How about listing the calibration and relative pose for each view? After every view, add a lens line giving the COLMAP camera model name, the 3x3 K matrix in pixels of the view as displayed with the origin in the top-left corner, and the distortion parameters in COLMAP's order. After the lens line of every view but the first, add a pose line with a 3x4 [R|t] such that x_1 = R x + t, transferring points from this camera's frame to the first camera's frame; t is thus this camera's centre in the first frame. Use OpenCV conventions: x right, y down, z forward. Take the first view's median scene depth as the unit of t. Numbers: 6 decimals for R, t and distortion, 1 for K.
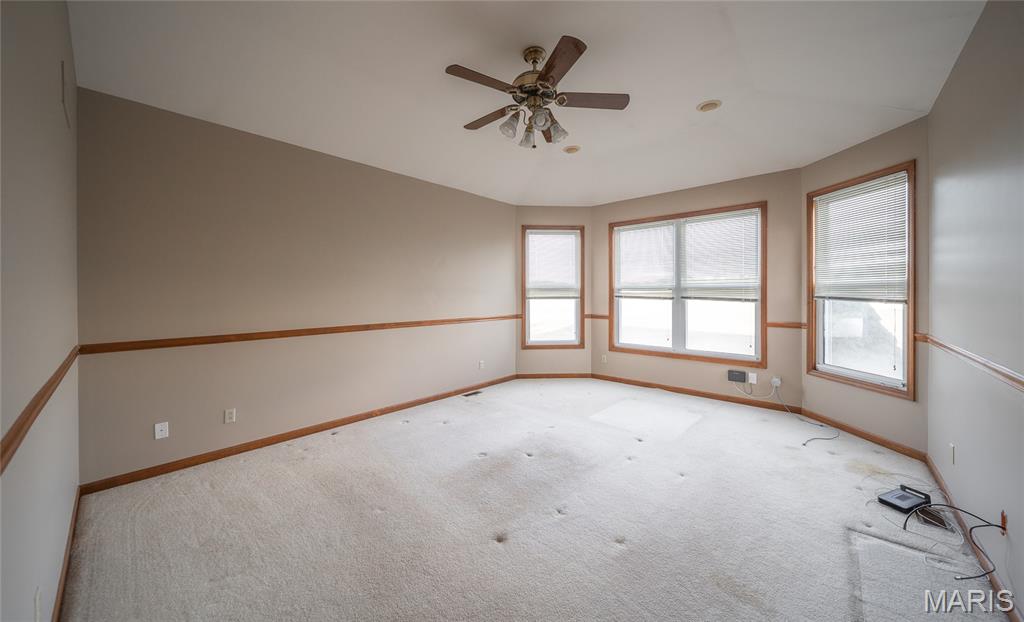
lens RADIAL K [[360.0, 0, 507.4], [0, 360.0, 301.9], [0, 0, 1]] dist [-0.000318, 0.000029]
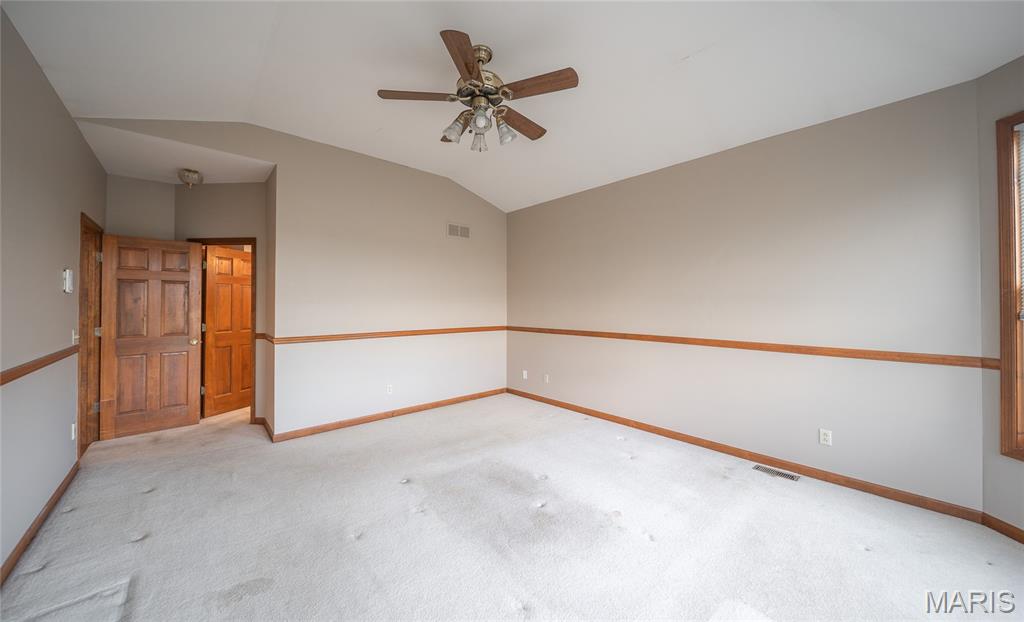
lens RADIAL K [[360.0, 0, 507.4], [0, 360.0, 301.9], [0, 0, 1]] dist [-0.000318, 0.000029]
pose [[-0.105255, -0.008046, -0.994413, 0.854422], [-0.027937, 0.999597, -0.005131, -0.012294], [0.994053, 0.027241, -0.105437, 0.997444]]
